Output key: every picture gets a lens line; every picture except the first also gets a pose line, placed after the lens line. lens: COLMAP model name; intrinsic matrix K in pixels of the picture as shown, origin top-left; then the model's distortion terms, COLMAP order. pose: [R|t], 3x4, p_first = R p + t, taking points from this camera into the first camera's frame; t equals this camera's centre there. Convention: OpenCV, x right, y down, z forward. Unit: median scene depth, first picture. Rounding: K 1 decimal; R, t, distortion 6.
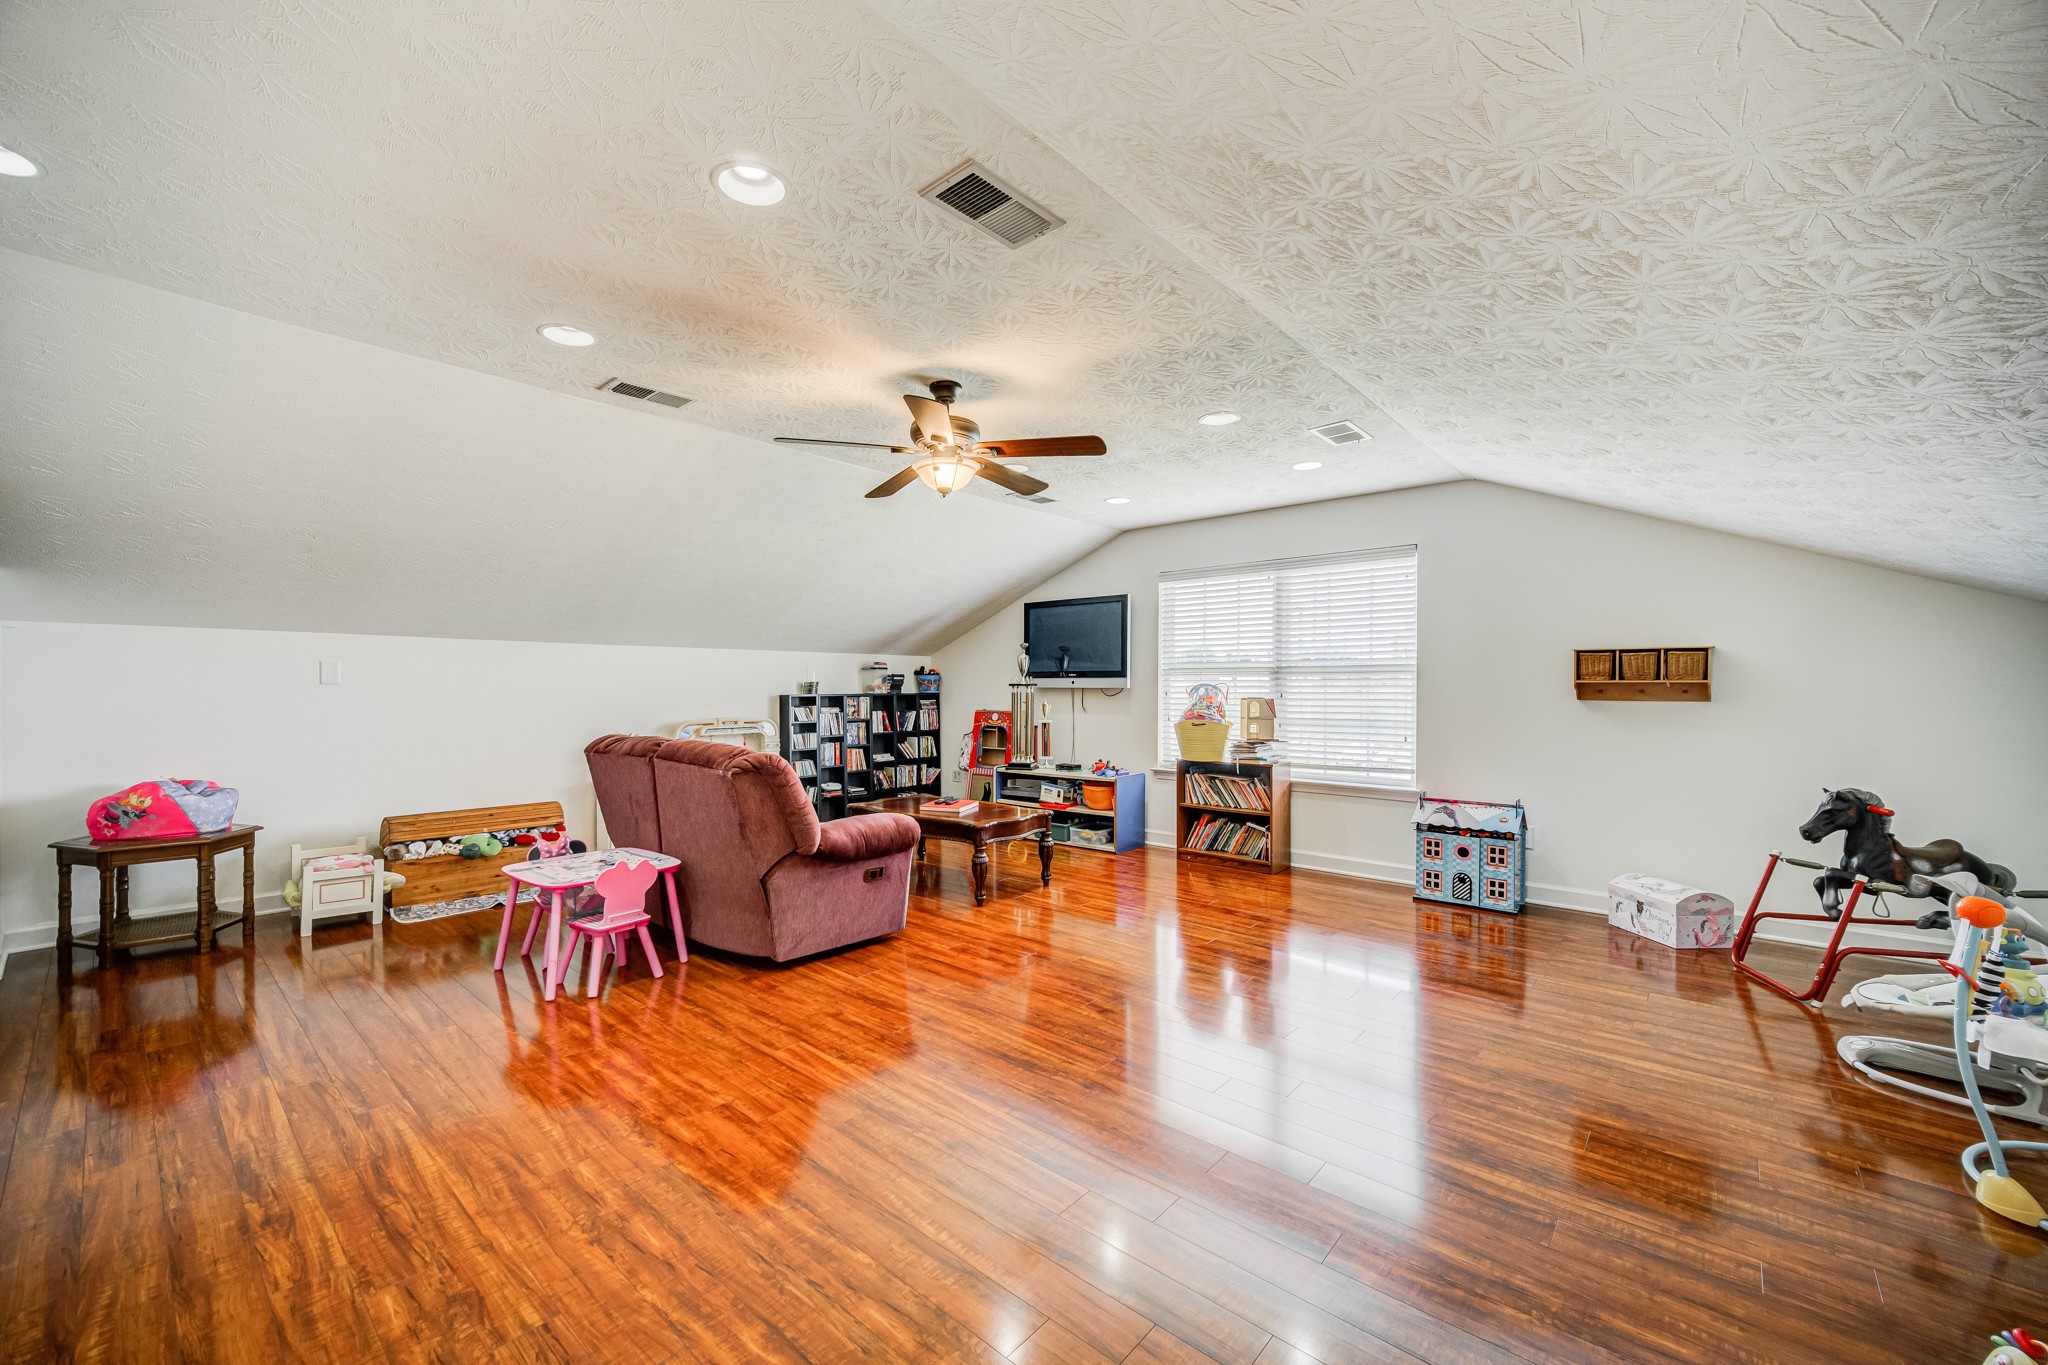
lens RADIAL K [[805.4, 0, 1016.0], [0, 805.4, 687.1], [0, 0, 1]] dist [0.000481, 0.000429]
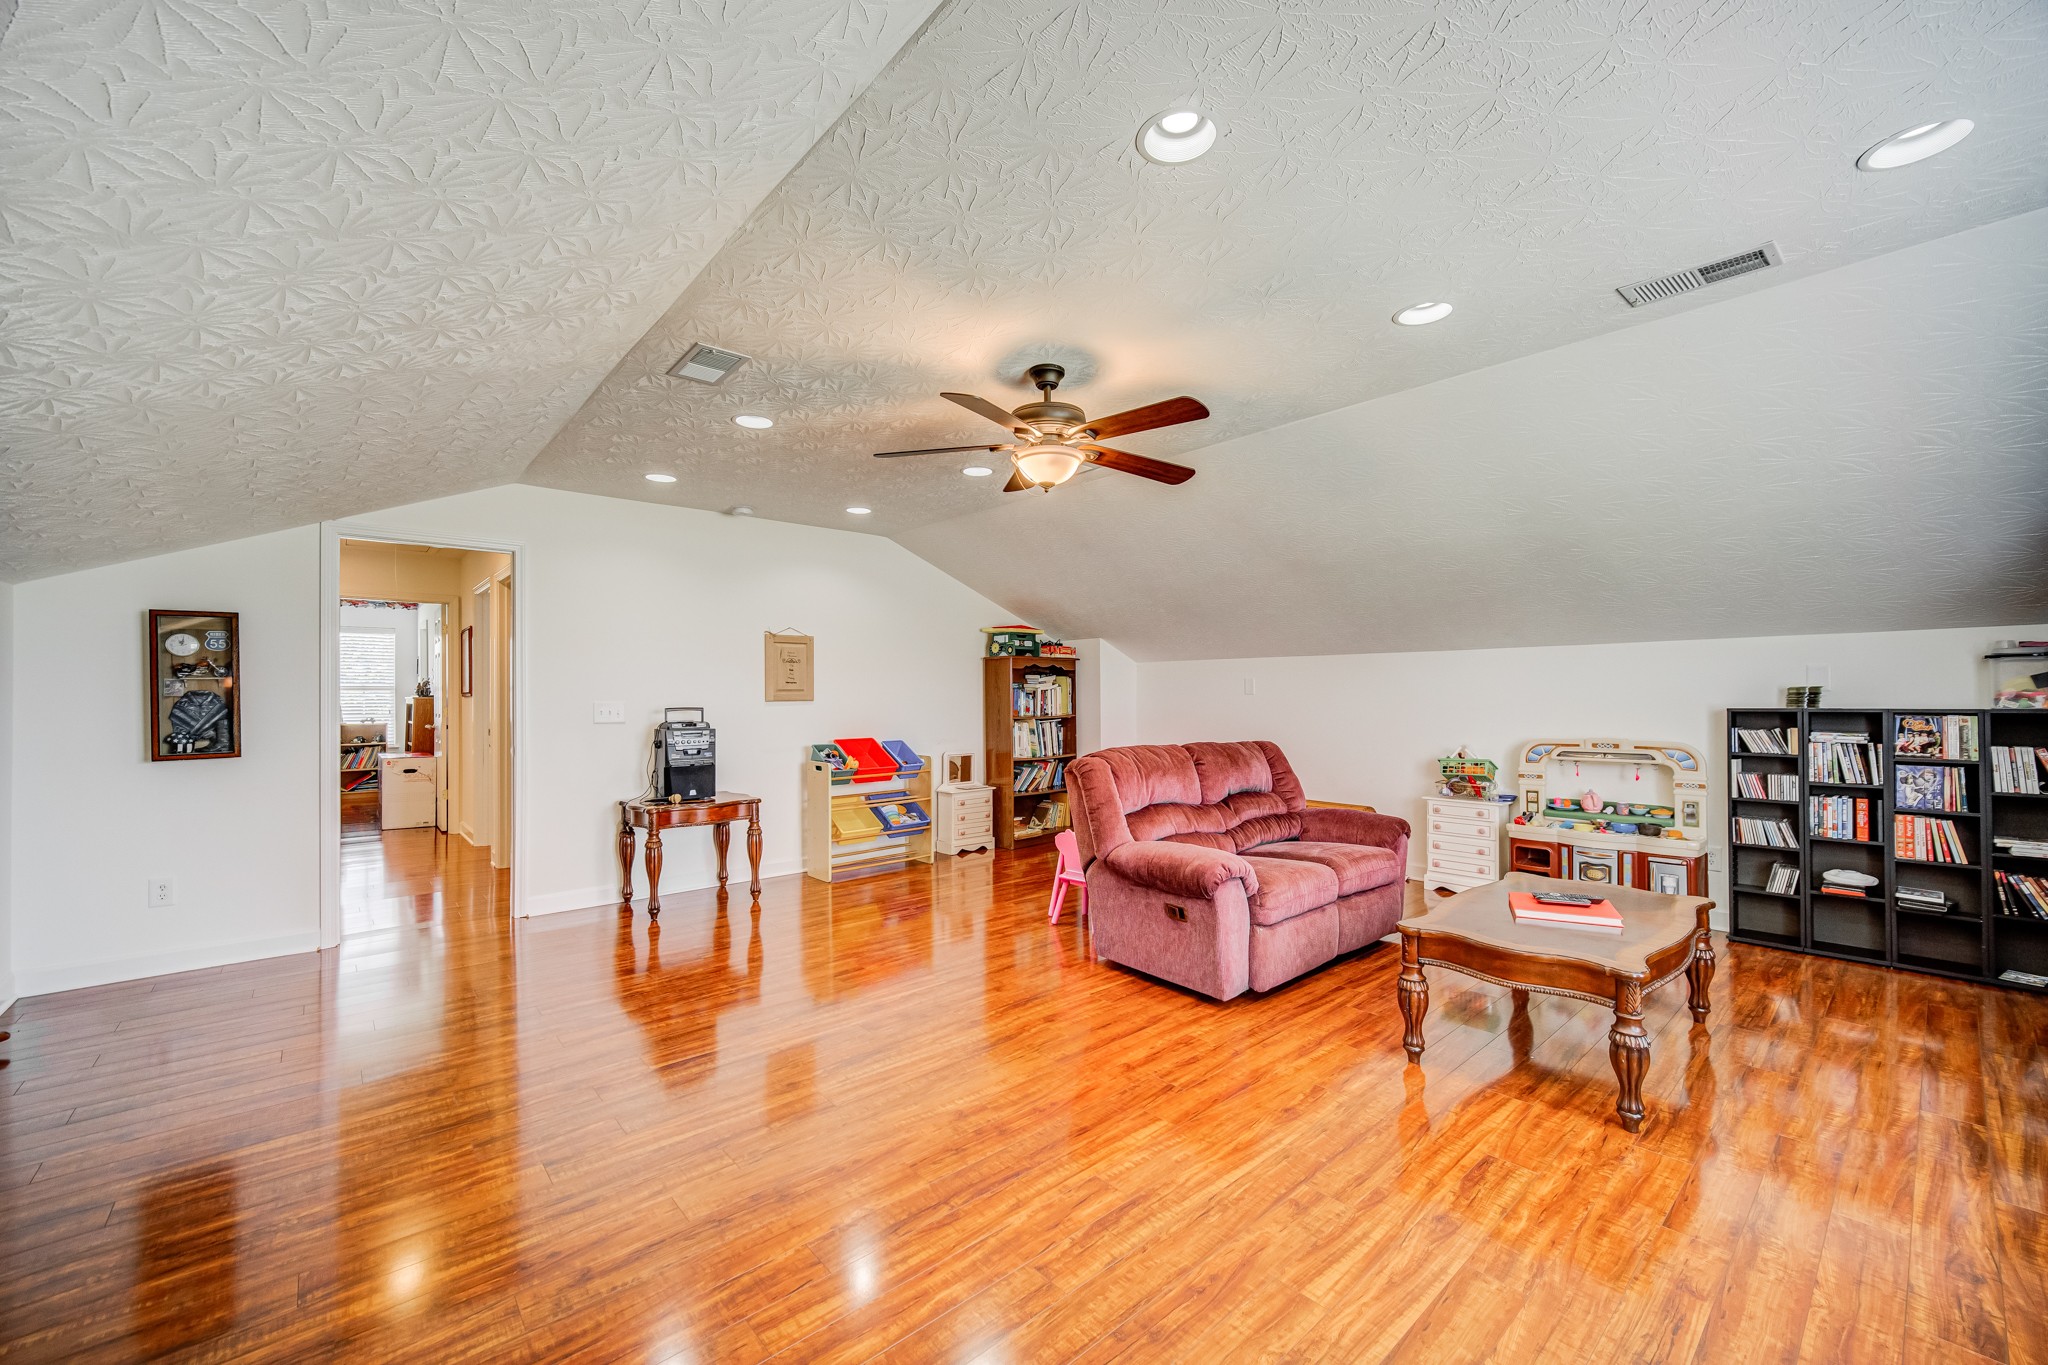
lens RADIAL K [[805.4, 0, 1016.0], [0, 805.4, 687.1], [0, 0, 1]] dist [0.000481, 0.000429]
pose [[-0.132503, -0.008314, -0.991148, 0.397819], [0.003297, 0.999956, -0.008828, -0.002884], [0.991177, -0.004437, -0.132470, 0.523266]]
